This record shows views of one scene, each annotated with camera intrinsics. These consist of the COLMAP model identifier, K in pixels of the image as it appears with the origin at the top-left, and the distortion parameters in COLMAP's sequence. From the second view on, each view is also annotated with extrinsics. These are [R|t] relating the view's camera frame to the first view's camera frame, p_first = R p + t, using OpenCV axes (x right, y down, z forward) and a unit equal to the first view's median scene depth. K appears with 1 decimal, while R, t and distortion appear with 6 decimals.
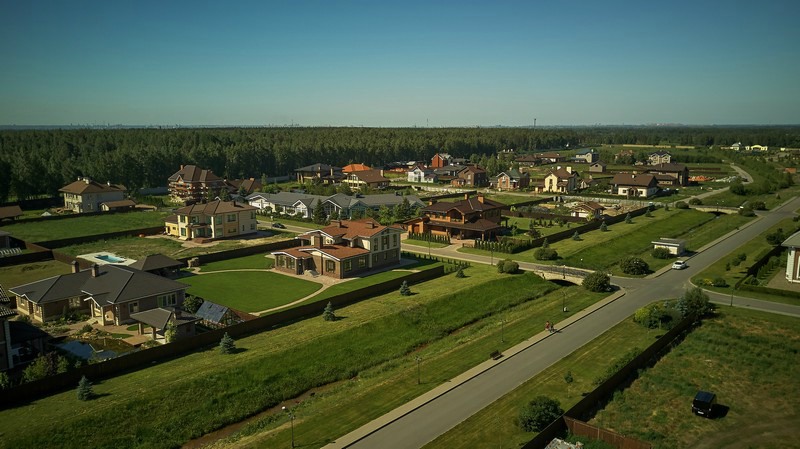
lens RADIAL K [[611.4, 0, 399.4], [0, 611.4, 224.5], [0, 0, 1]] dist [0.028019, -0.022545]
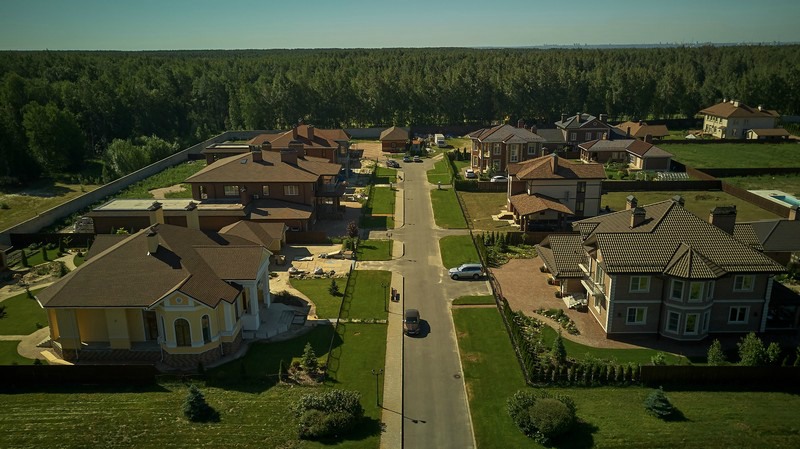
lens RADIAL K [[611.4, 0, 400.6], [0, 611.4, 225.5], [0, 0, 1]] dist [0.028019, -0.022545]
pose [[0.651927, 0.207140, -0.729441, -0.138874], [-0.114538, 0.977828, 0.175308, 0.001964], [0.749582, -0.030739, 0.661198, 0.038564]]
